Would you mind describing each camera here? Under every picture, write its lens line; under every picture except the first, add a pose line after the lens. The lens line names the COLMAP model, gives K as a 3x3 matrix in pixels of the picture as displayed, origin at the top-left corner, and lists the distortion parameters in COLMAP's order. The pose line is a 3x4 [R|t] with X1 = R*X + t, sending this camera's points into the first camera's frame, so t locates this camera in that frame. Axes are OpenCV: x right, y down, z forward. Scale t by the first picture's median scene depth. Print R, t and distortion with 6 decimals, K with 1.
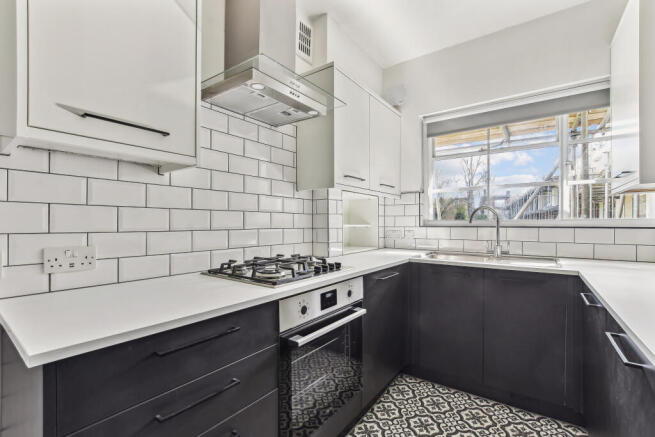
lens RADIAL K [[290.5, 0, 327.5], [0, 290.5, 227.8], [0, 0, 1]] dist [-0.020852, 0.000159]
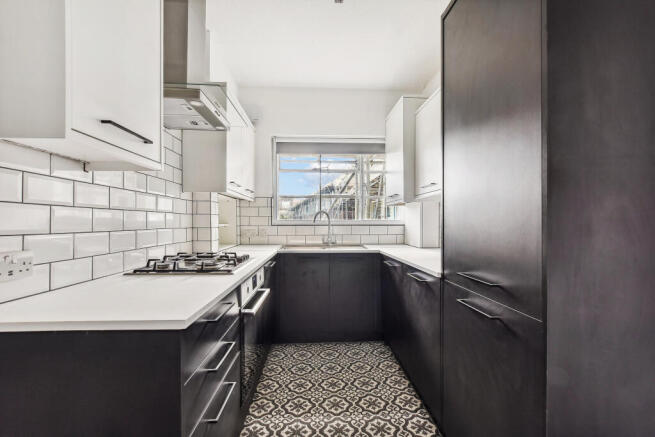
lens RADIAL K [[290.5, 0, 327.5], [0, 290.5, 227.8], [0, 0, 1]] dist [-0.020852, 0.000159]
pose [[0.777398, -0.013741, 0.628858, -0.395718], [0.012479, 0.999902, 0.006422, 0.000937], [-0.628885, 0.002855, 0.777493, -0.149437]]
